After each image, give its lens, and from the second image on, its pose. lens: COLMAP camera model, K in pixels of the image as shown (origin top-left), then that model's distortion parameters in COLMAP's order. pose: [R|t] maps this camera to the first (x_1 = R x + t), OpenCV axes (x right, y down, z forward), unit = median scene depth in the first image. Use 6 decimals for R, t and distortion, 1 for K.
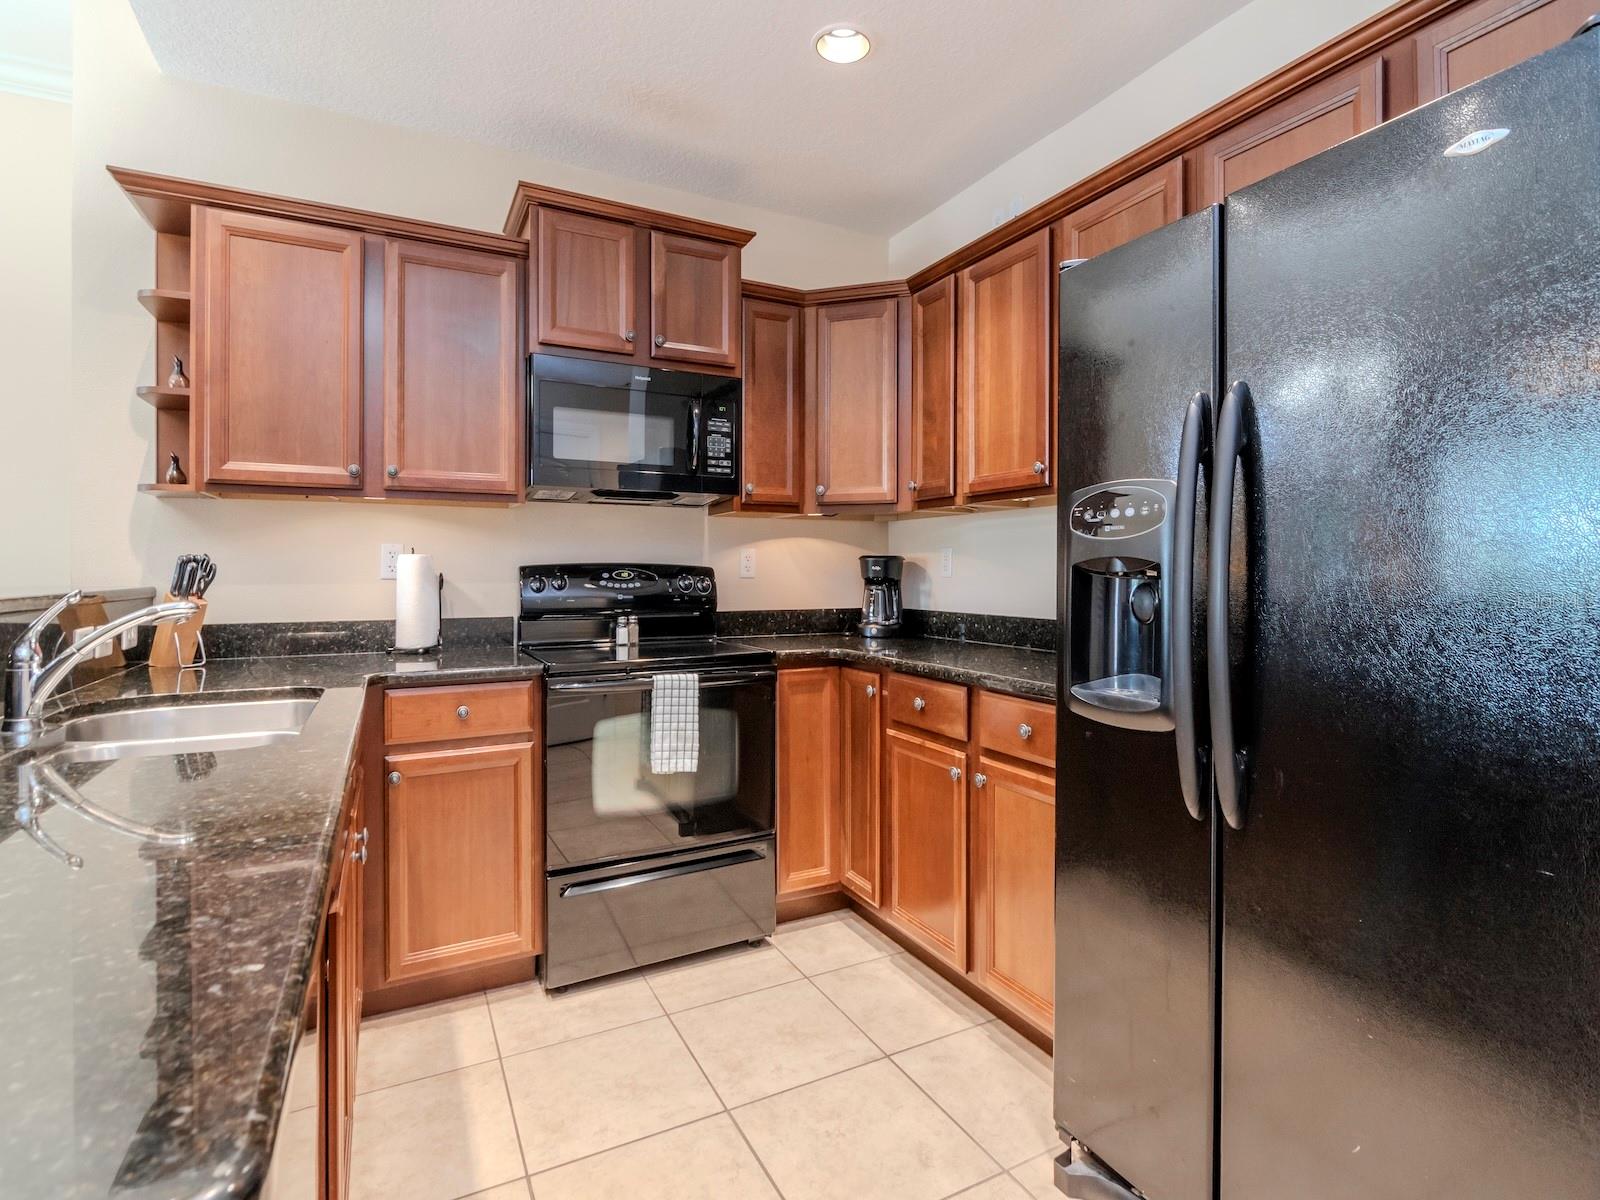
lens RADIAL K [[794.7, 0, 765.3], [0, 794.7, 573.7], [0, 0, 1]] dist [-0.003804, -0.000294]
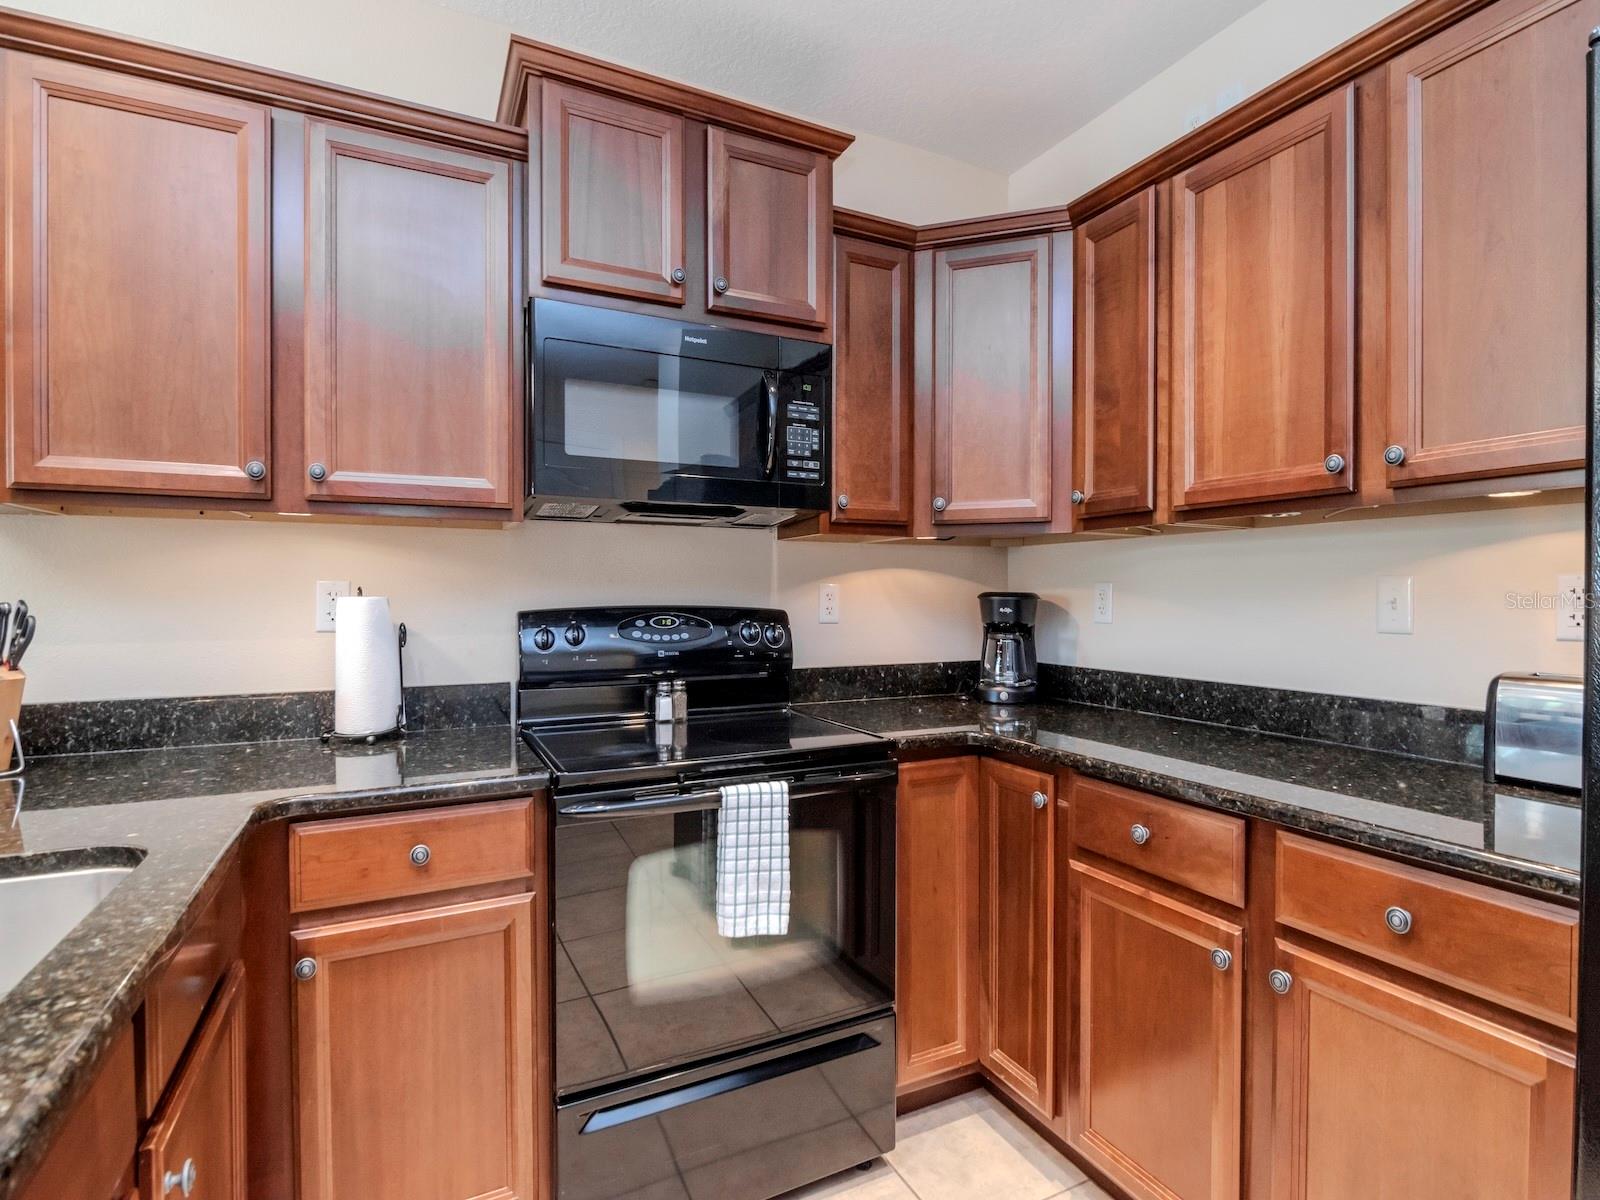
lens RADIAL K [[789.7, 0, 800.0], [0, 789.7, 600.0], [0, 0, 1]] dist [-0.010064, -0.000678]
pose [[0.999763, -0.002436, 0.021615, -0.081998], [0.002342, 0.999988, 0.004374, -0.024497], [-0.021626, -0.004322, 0.999757, 0.325476]]
